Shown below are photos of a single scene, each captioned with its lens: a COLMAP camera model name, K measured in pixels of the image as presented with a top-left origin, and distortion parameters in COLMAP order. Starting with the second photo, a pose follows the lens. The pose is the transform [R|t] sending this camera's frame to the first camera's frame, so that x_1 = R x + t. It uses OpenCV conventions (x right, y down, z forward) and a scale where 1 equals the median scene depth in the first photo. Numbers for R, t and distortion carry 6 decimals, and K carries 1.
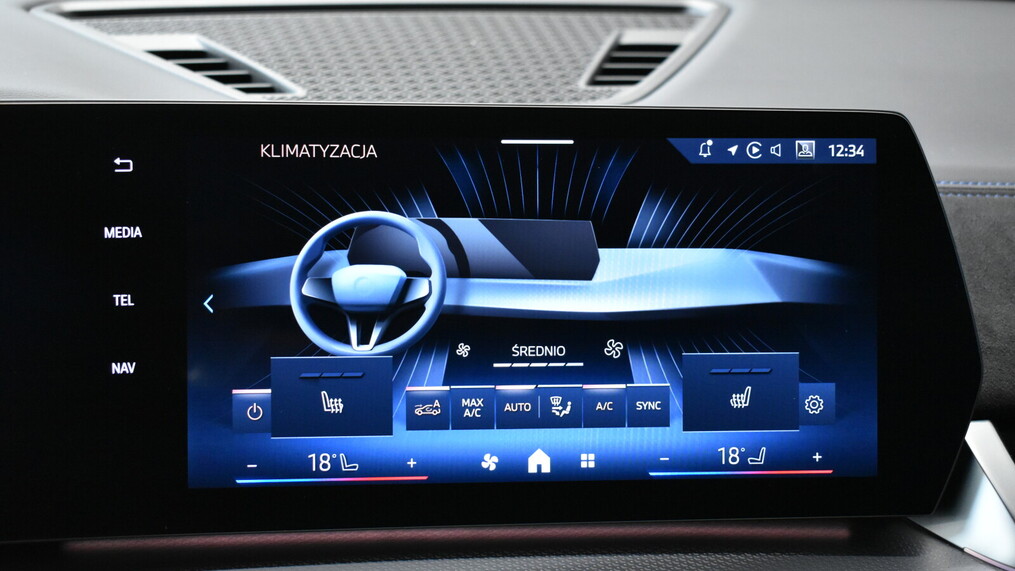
lens RADIAL K [[1438.0, 0, 507.5], [0, 1438.0, 285.5], [0, 0, 1]] dist [-0.003618, -0.007373]
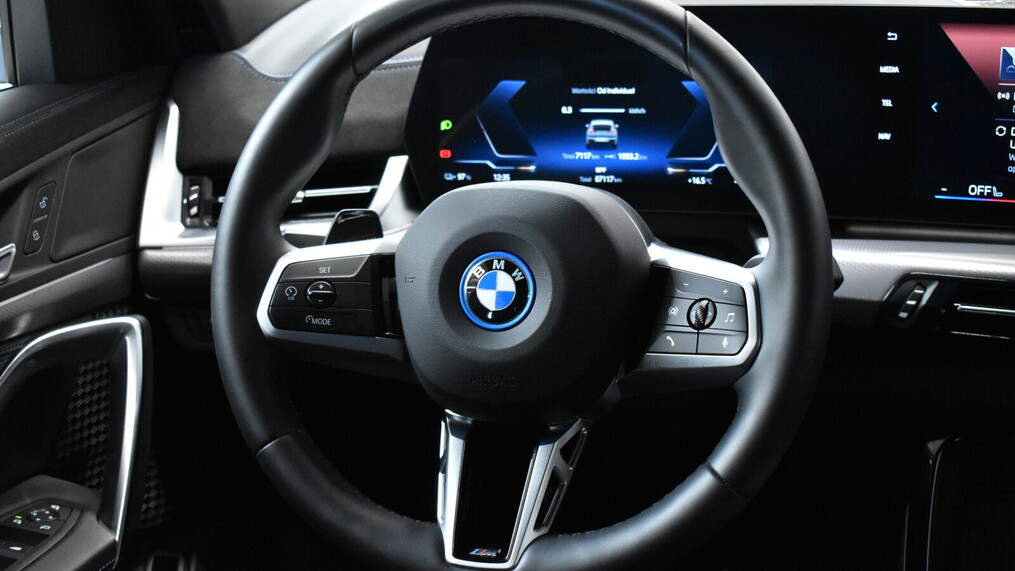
lens RADIAL K [[1694.1, 0, 507.5], [0, 1694.1, 285.5], [0, 0, 1]] dist [-0.055763, 0.058380]
pose [[0.889048, 0.086013, -0.449661, 0.335535], [-0.068821, 0.996141, 0.054476, 0.166518], [0.452611, -0.017485, 0.891537, -1.313012]]
